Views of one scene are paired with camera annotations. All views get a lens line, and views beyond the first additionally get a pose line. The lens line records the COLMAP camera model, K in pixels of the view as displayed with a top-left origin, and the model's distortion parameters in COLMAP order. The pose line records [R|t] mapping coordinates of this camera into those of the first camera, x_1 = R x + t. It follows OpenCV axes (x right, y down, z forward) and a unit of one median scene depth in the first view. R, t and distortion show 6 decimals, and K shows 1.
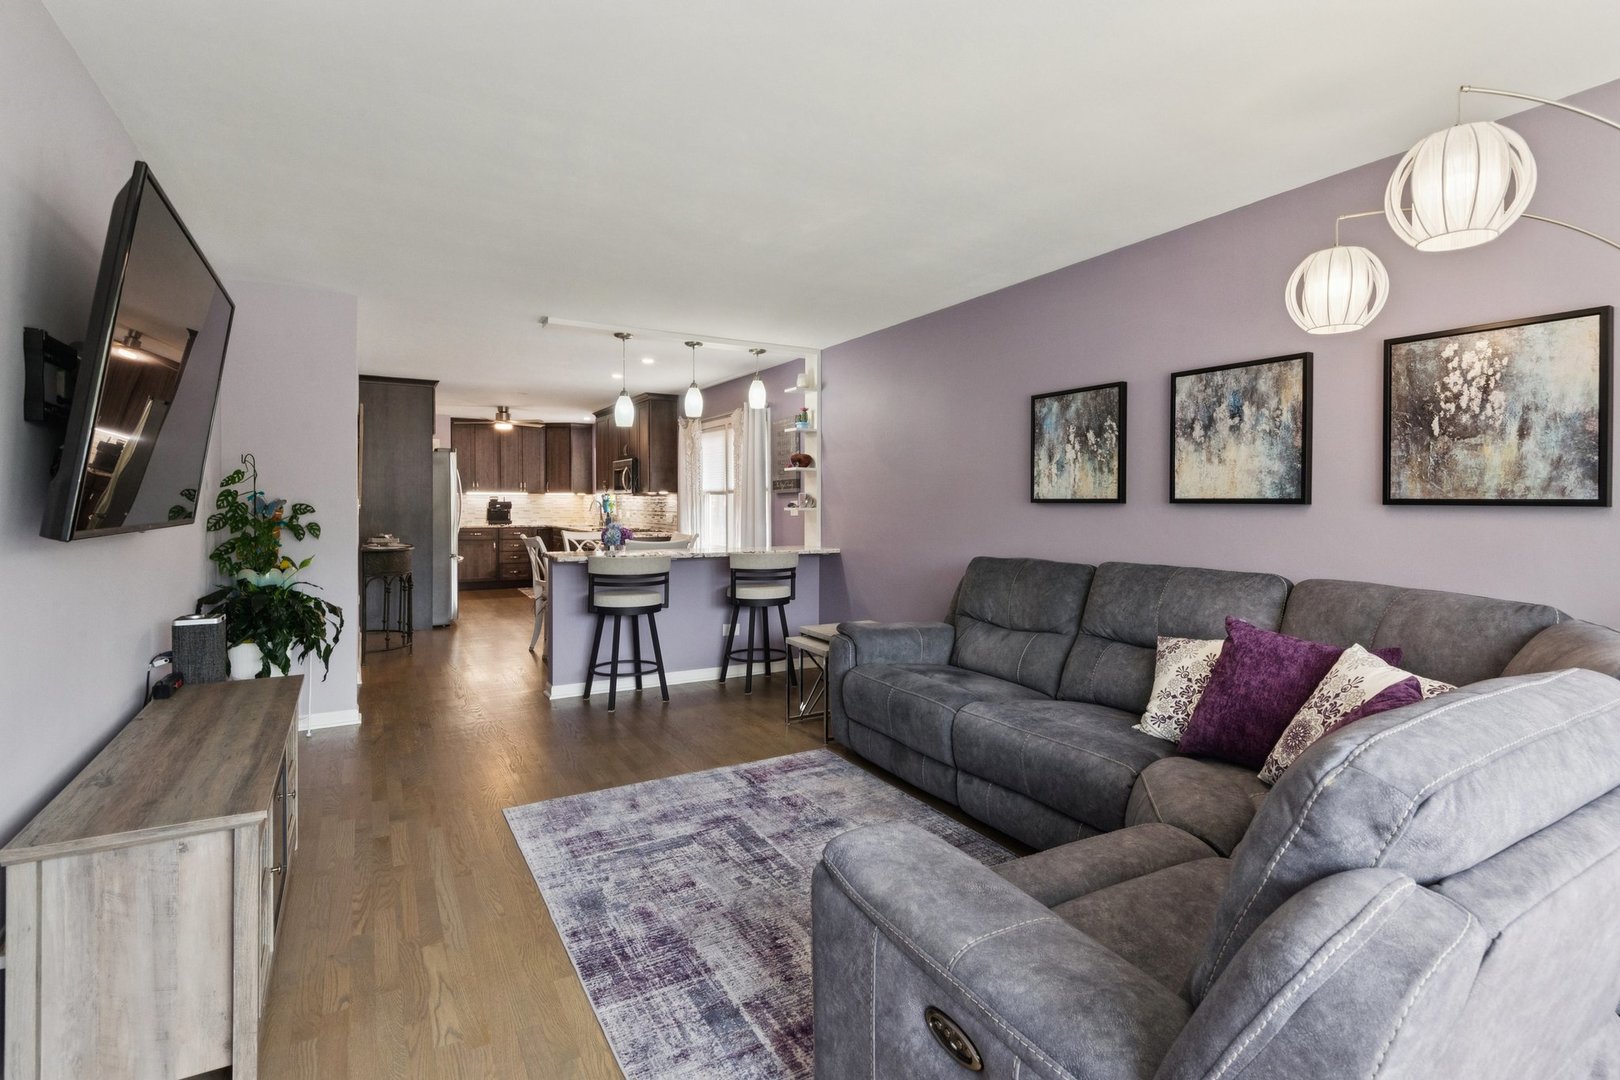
lens RADIAL K [[793.1, 0, 847.7], [0, 793.1, 516.7], [0, 0, 1]] dist [-0.000557, -0.000082]
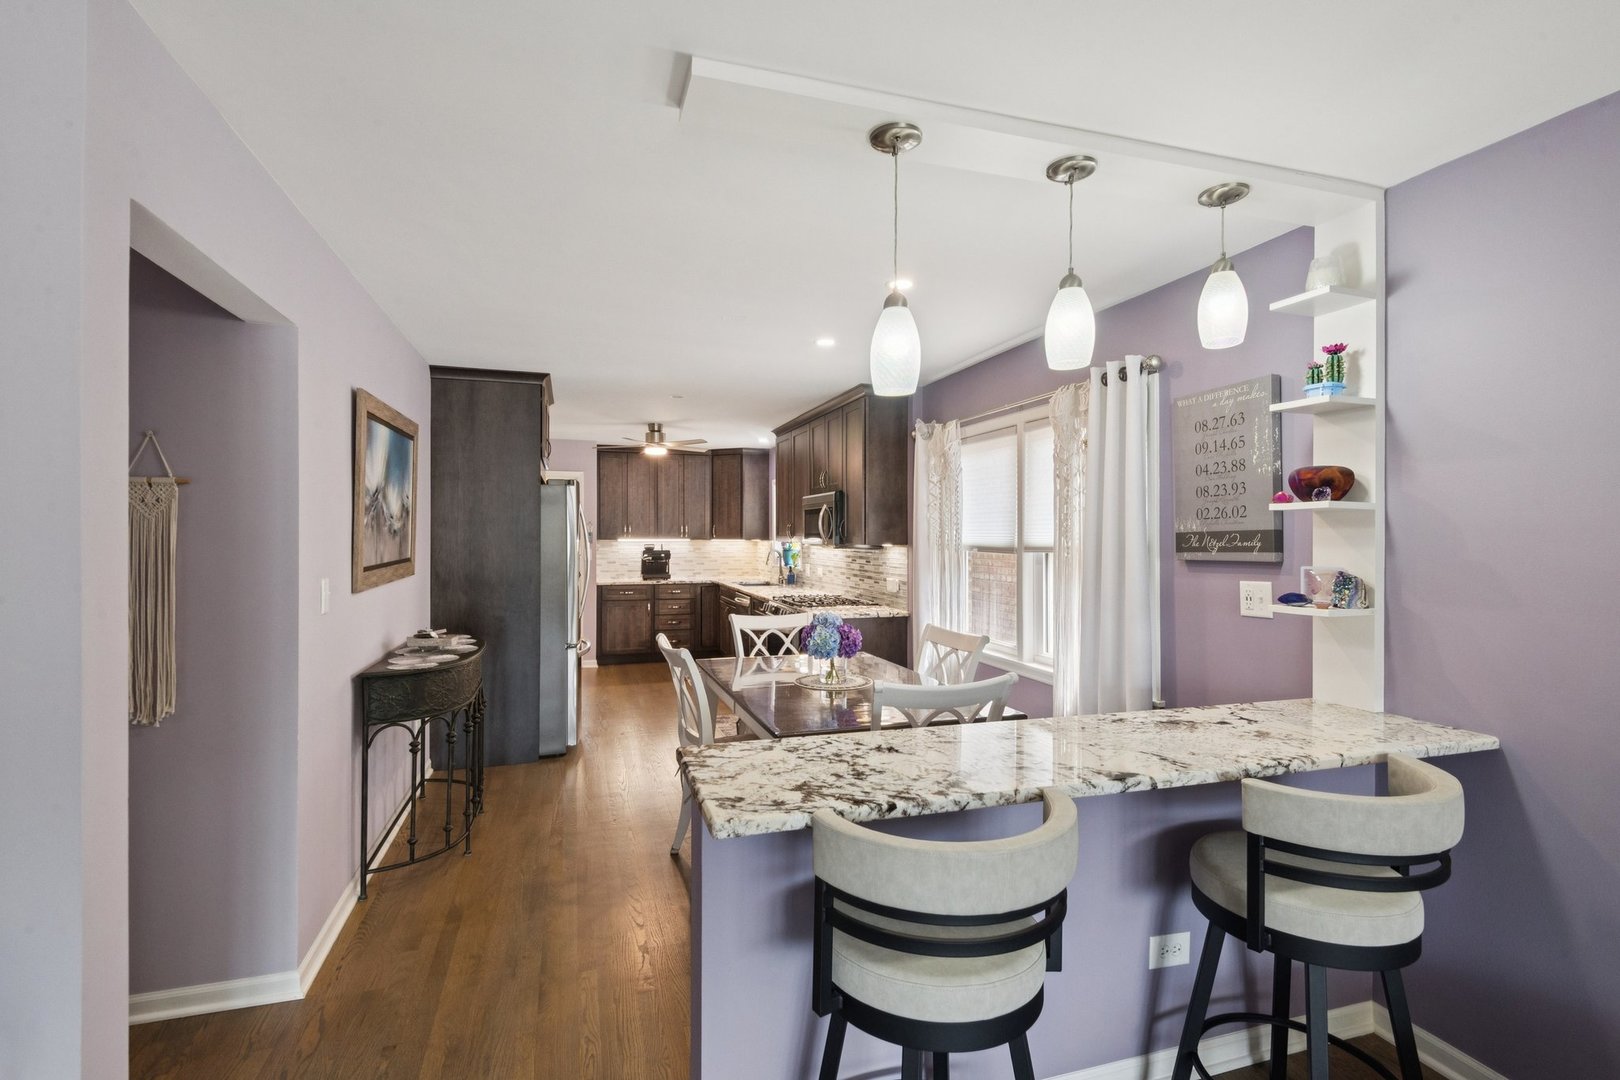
lens RADIAL K [[754.3, 0, 806.1], [0, 754.3, 535.5], [0, 0, 1]] dist [0.002316, -0.000374]
pose [[0.969375, -0.003219, -0.245564, -0.131787], [-0.001171, 0.999842, -0.017727, -0.024456], [0.245582, 0.017471, 0.969218, 0.367923]]
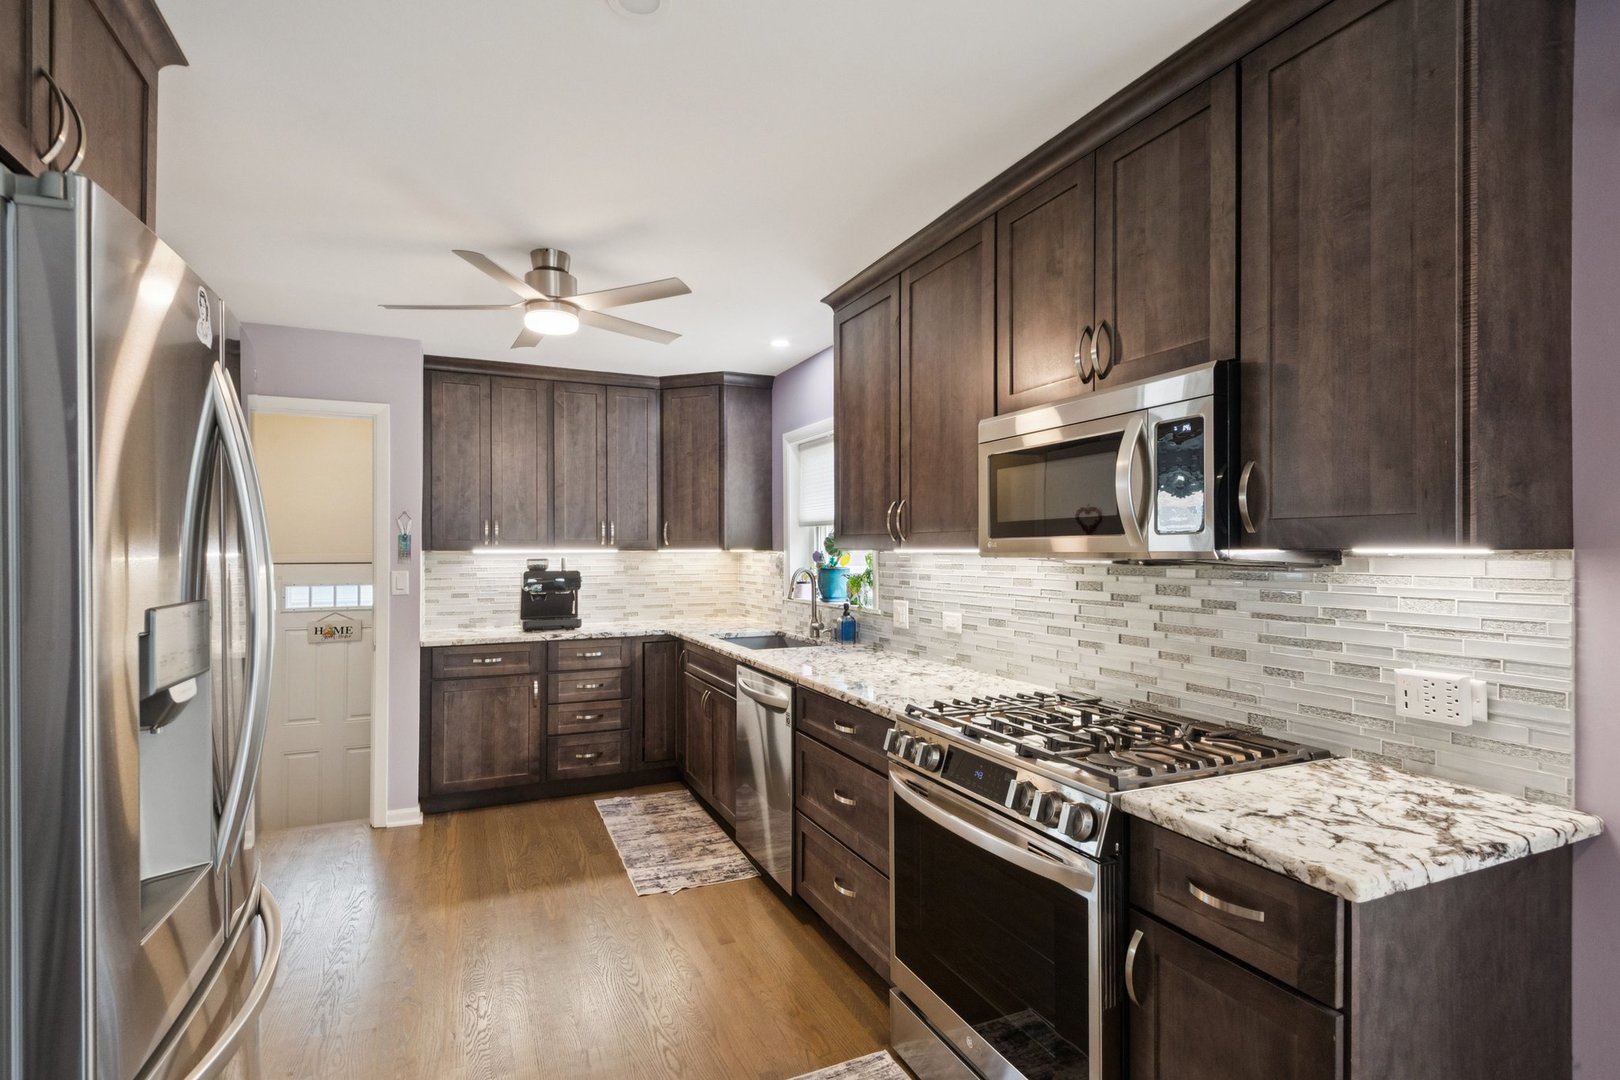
lens RADIAL K [[770.5, 0, 810.0], [0, 770.5, 540.0], [0, 0, 1]] dist [0.000387, -0.000106]
pose [[0.993006, -0.009964, -0.117644, -0.312737], [0.006095, 0.999430, -0.033201, -0.025087], [0.117907, 0.032252, 0.992501, 0.745921]]
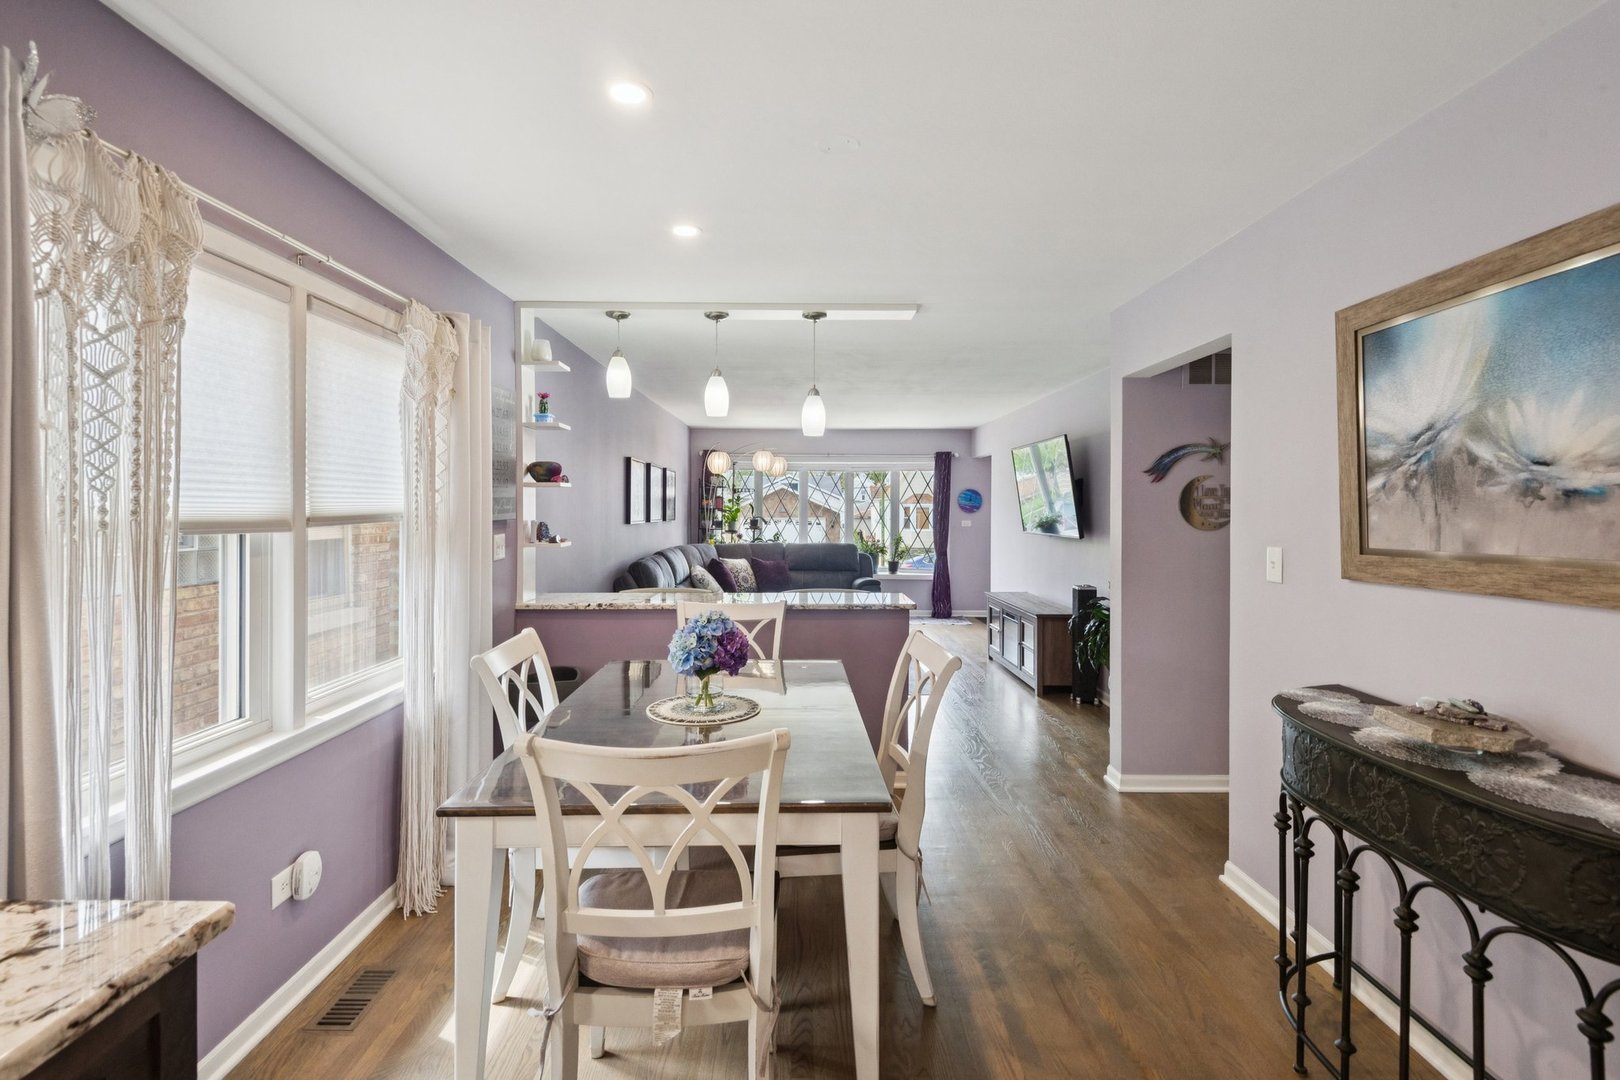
lens RADIAL K [[754.3, 0, 806.1], [0, 754.3, 535.5], [0, 0, 1]] dist [0.002316, -0.000374]
pose [[-0.860487, -0.043156, 0.507642, -0.360985], [-0.018392, 0.998388, 0.053700, -0.034573], [-0.509141, 0.036871, -0.859893, 0.903192]]
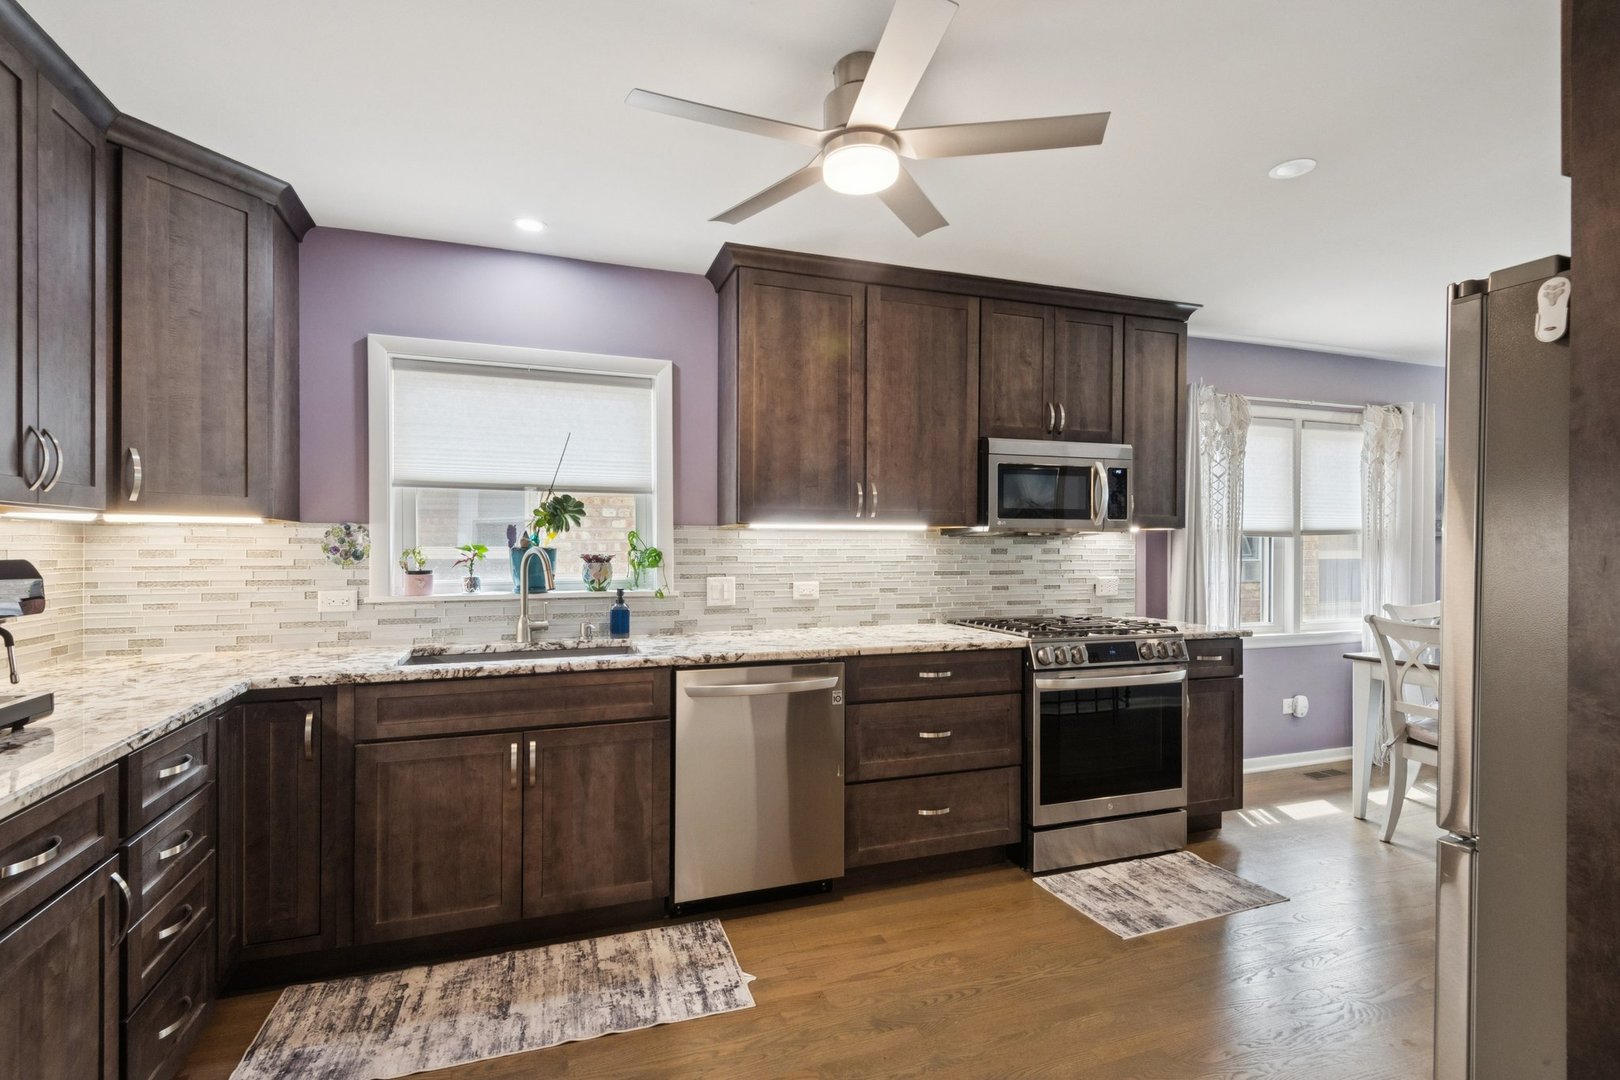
lens RADIAL K [[754.3, 0, 806.1], [0, 754.3, 535.5], [0, 0, 1]] dist [0.002316, -0.000374]
pose [[0.201141, 0.002134, 0.979560, -0.619262], [0.017185, 0.999836, -0.005707, -0.024892], [-0.979412, 0.017982, 0.201071, 0.984576]]
